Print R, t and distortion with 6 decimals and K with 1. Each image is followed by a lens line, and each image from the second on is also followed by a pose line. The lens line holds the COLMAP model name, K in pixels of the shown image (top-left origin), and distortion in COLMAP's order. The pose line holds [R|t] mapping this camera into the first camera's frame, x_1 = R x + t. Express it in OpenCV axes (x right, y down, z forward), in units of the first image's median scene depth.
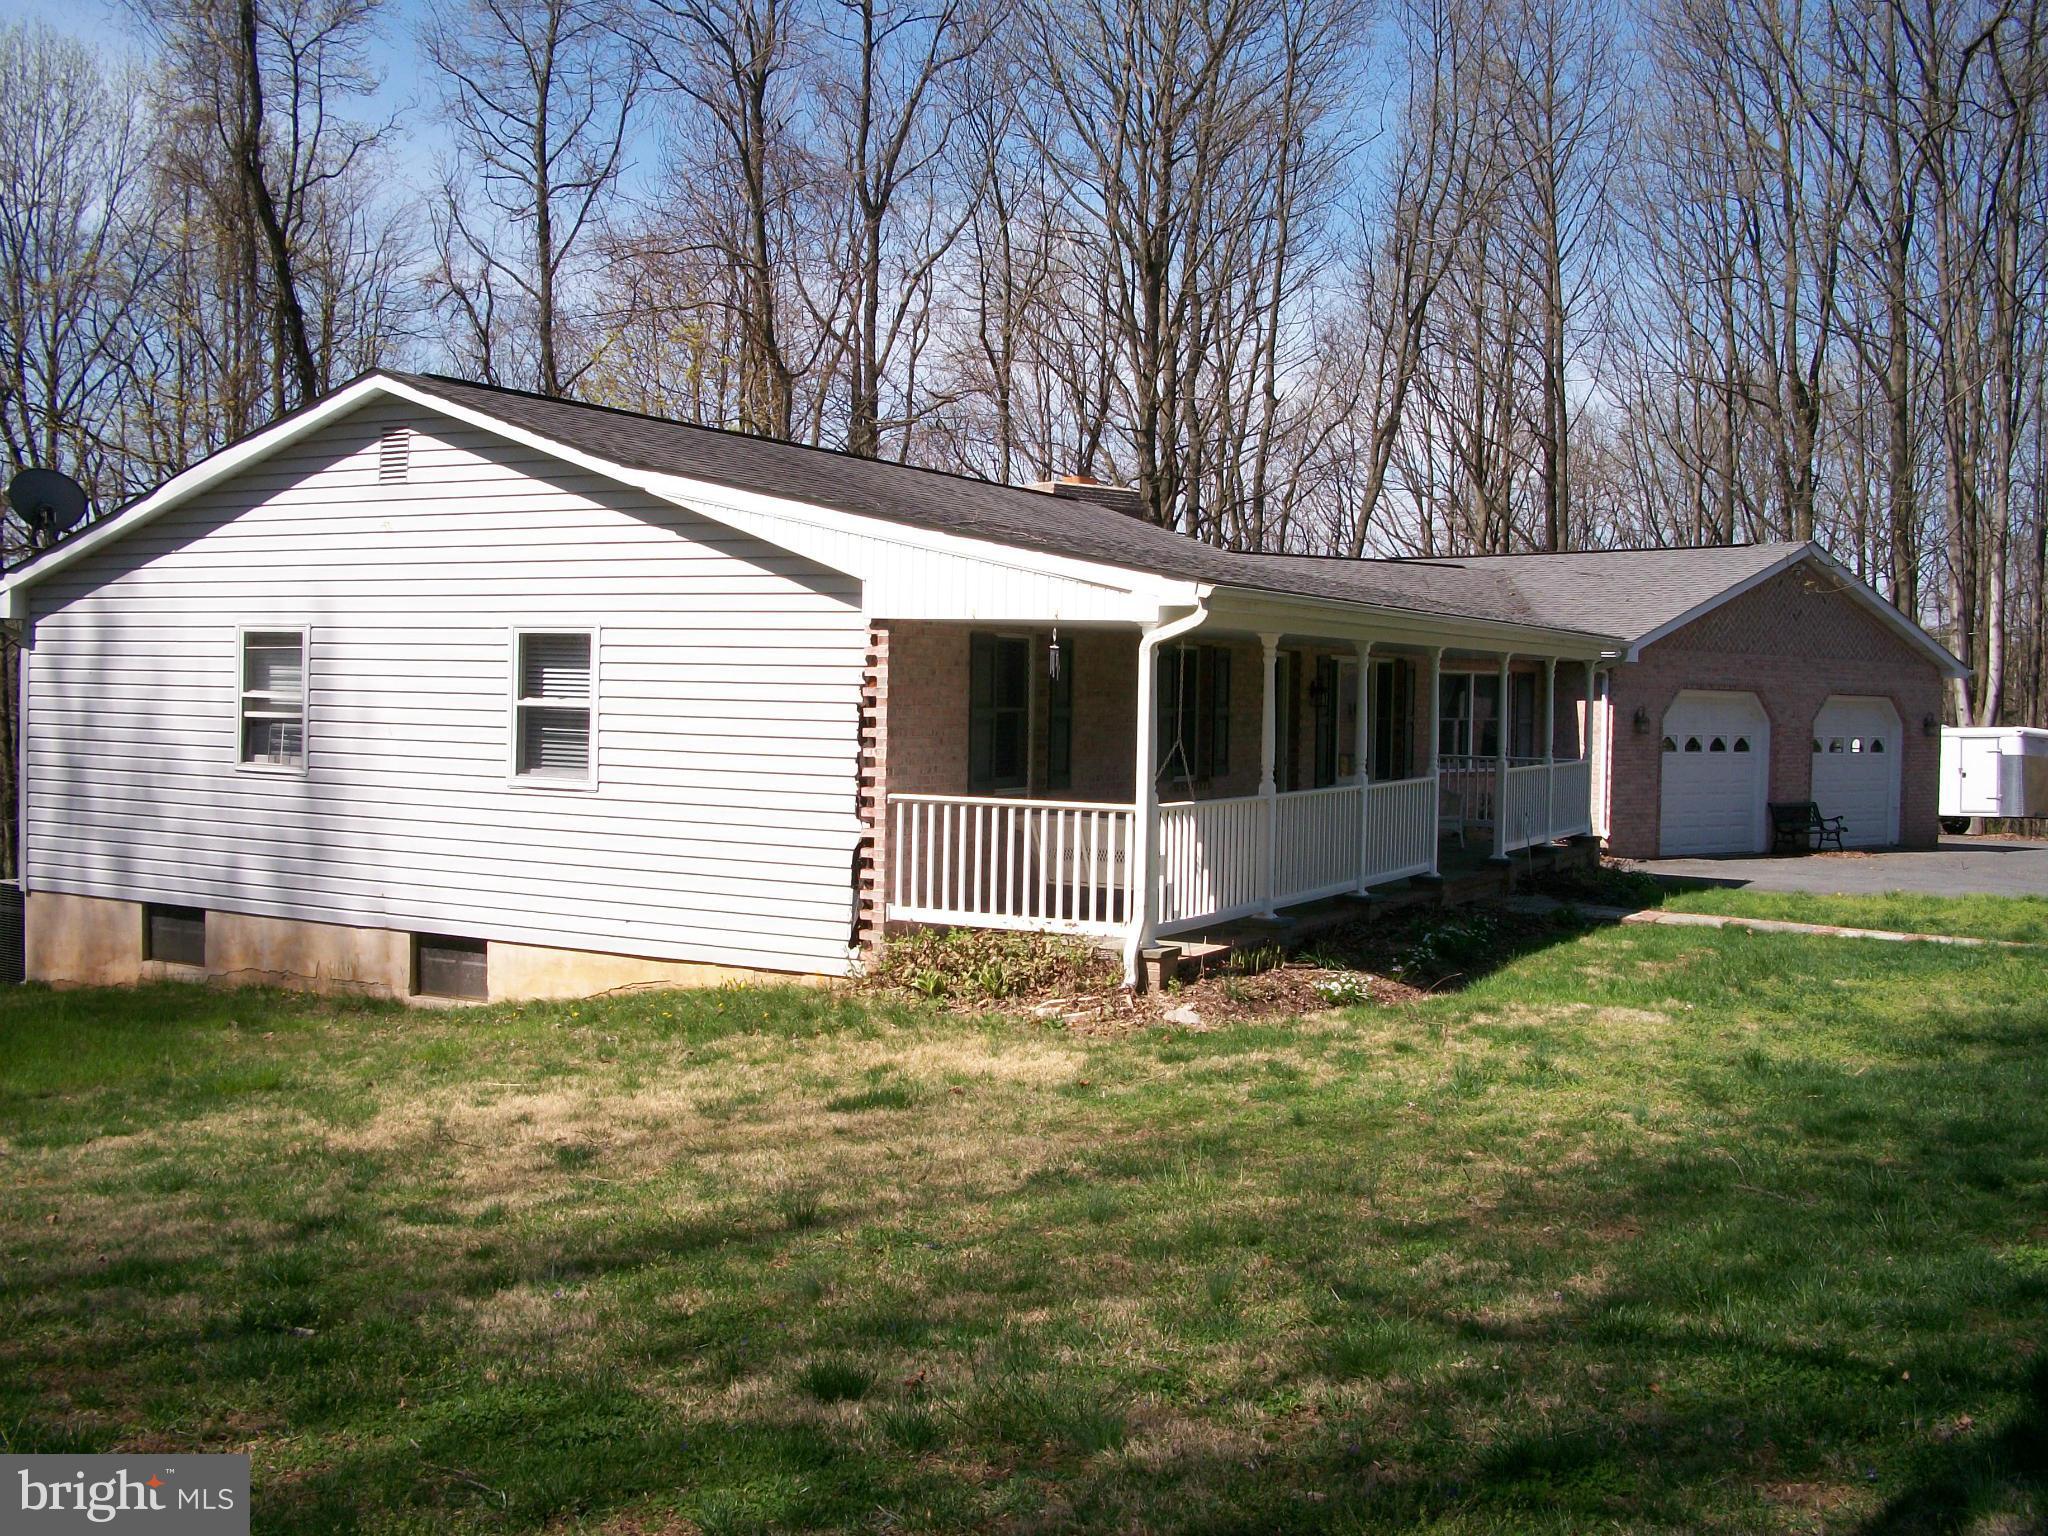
lens RADIAL K [[2066.0, 0, 1024.0], [0, 2066.0, 768.0], [0, 0, 1]] dist [-0.097369, -0.003311]
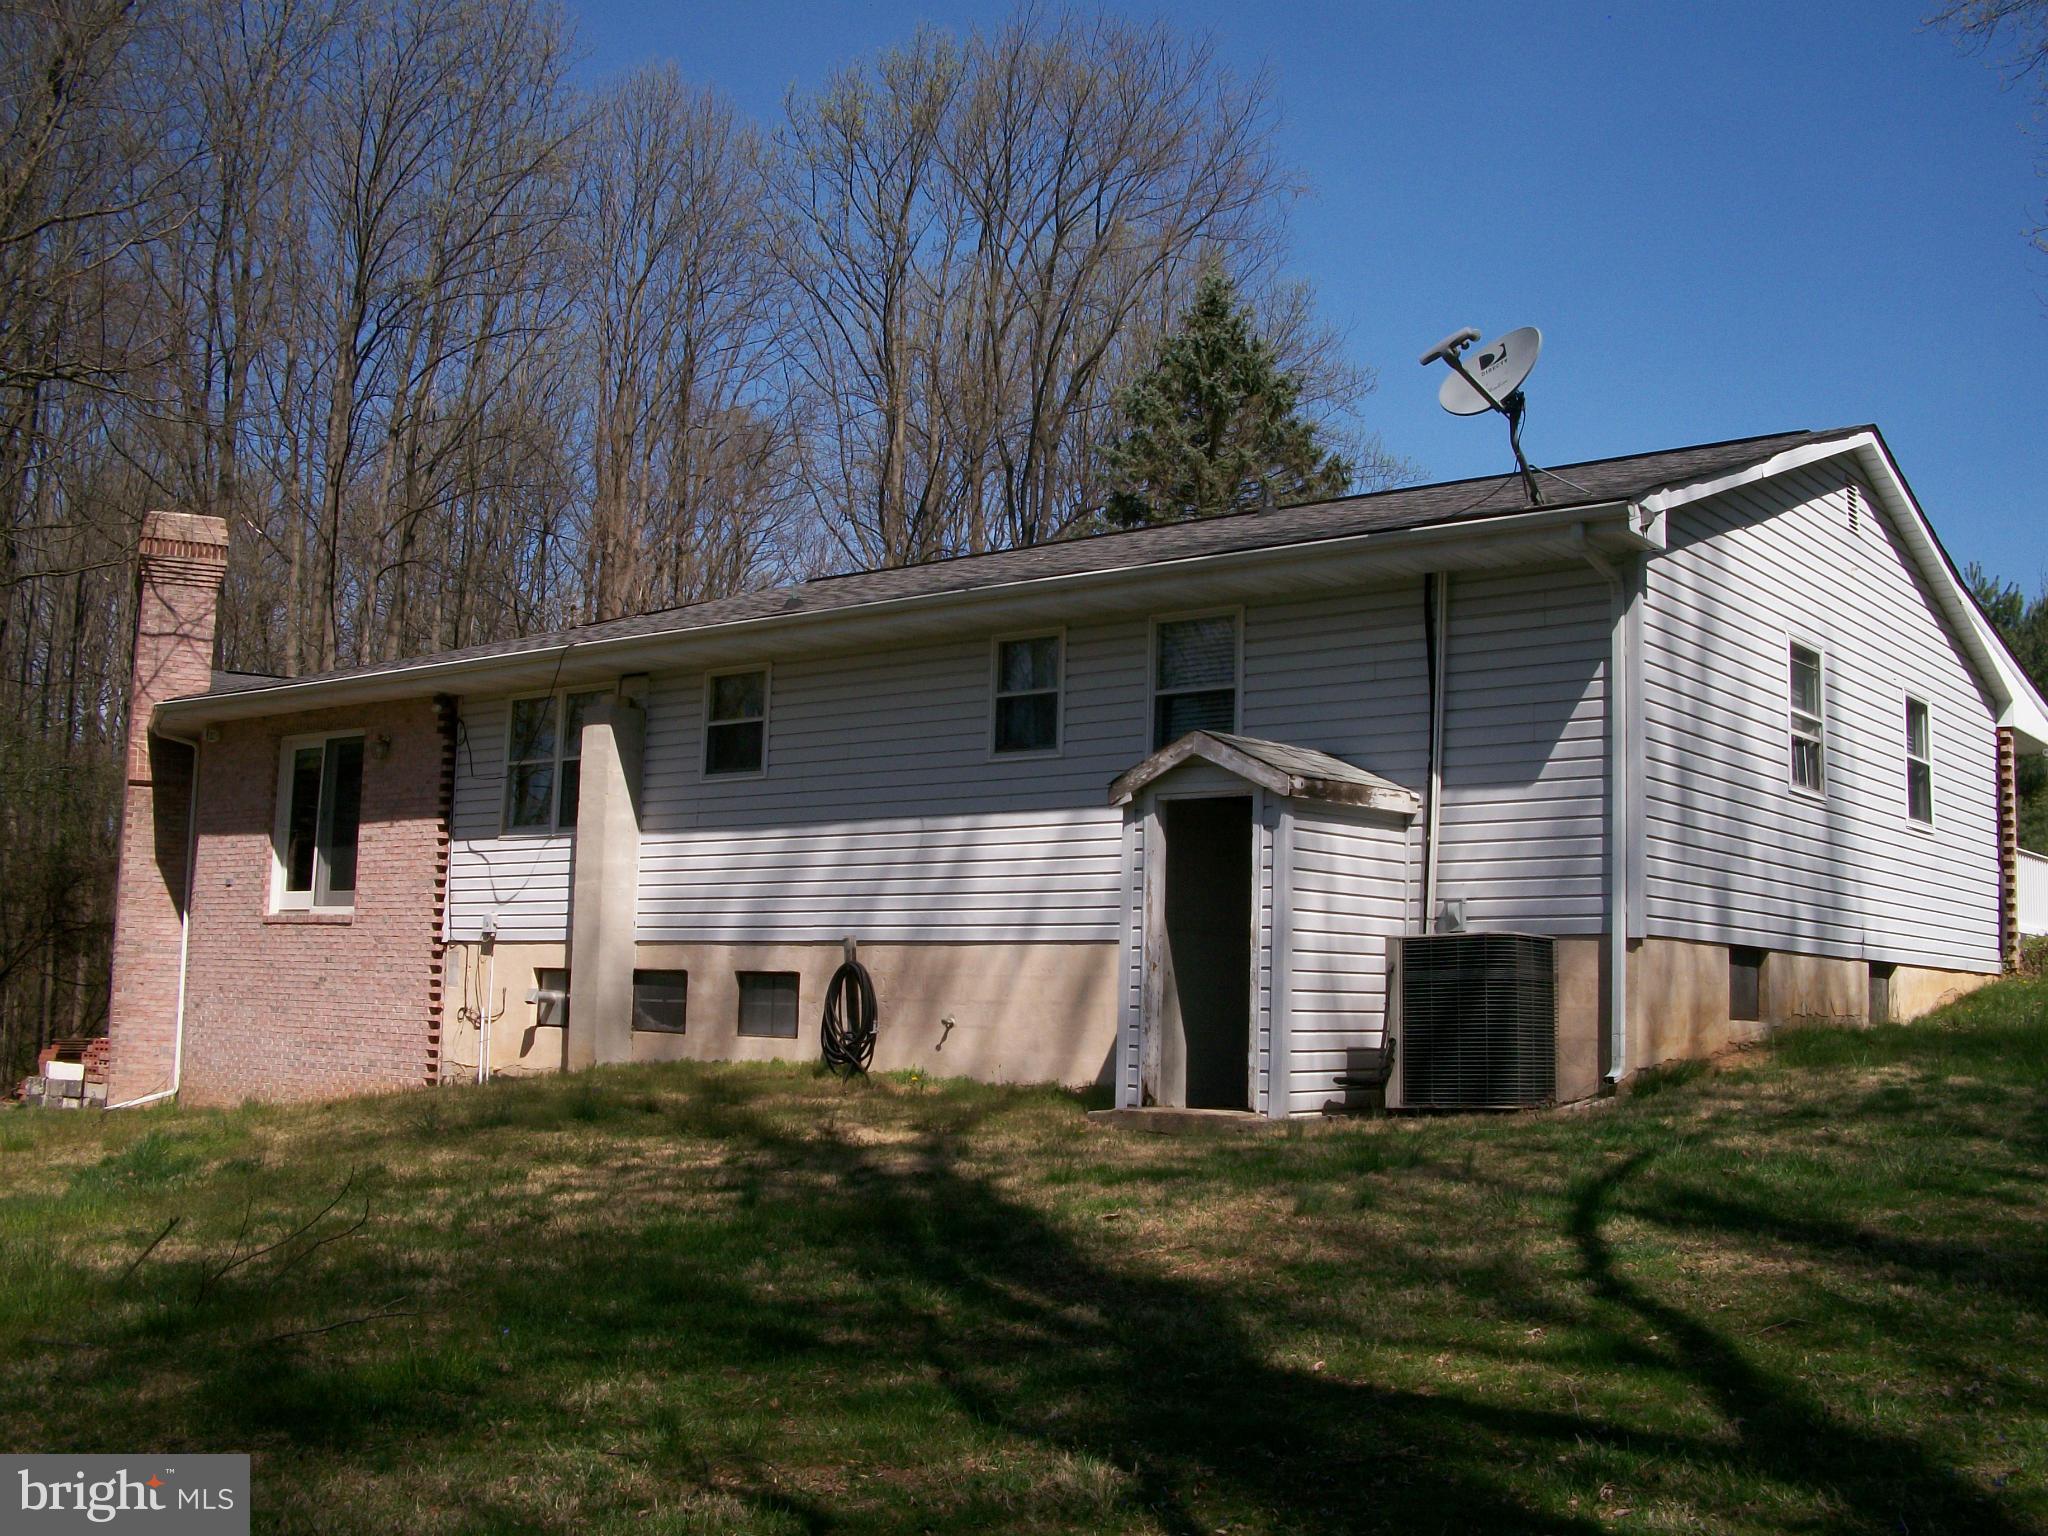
lens RADIAL K [[2066.0, 0, 1024.0], [0, 2066.0, 768.0], [0, 0, 1]] dist [-0.097369, -0.003311]
pose [[0.194706, 0.096202, 0.976132, -1.308997], [0.013102, 0.994835, -0.100659, 0.075230], [-0.980774, 0.032388, 0.192440, 1.142554]]
